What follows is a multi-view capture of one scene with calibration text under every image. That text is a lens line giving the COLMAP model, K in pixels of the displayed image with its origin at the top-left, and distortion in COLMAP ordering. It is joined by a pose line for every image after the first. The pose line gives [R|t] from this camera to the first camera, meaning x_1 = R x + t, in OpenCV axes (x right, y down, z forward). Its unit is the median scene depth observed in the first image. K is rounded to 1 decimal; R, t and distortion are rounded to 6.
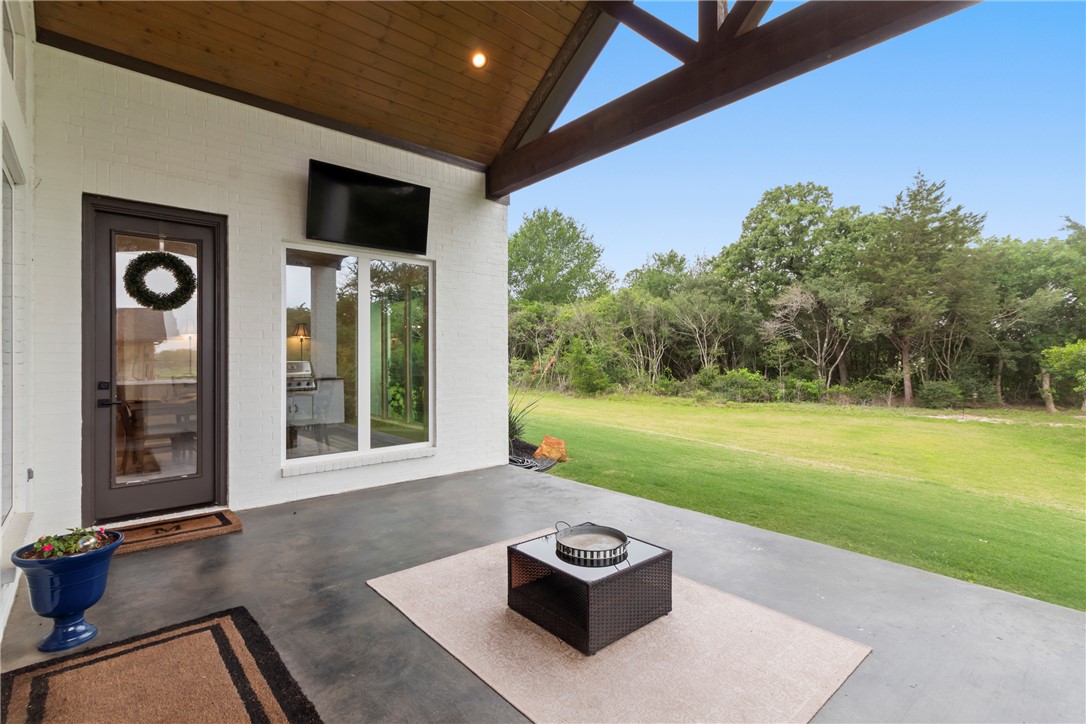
lens RADIAL K [[507.4, 0, 540.4], [0, 507.4, 354.0], [0, 0, 1]] dist [0.007683, -0.000809]
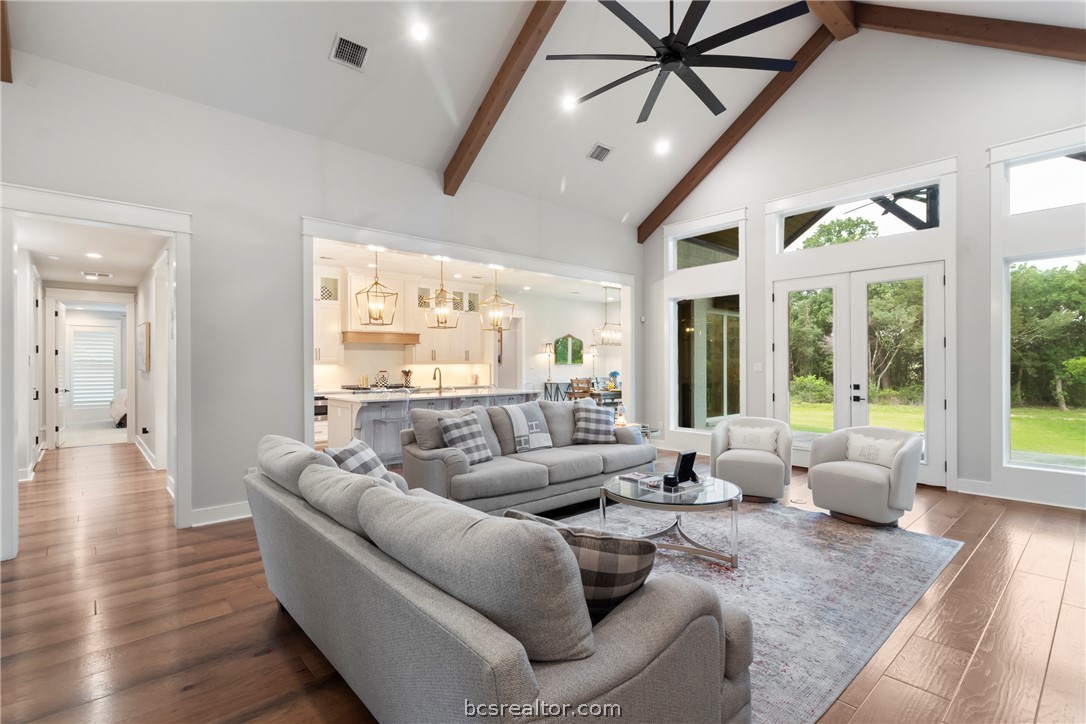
lens RADIAL K [[507.4, 0, 551.5], [0, 507.4, 363.3], [0, 0, 1]] dist [0.007683, -0.000809]
pose [[0.999955, 0.000143, 0.009508, -0.241720], [-0.000168, 0.999996, 0.002700, -0.003549], [-0.009508, -0.002701, 0.999951, -0.216188]]
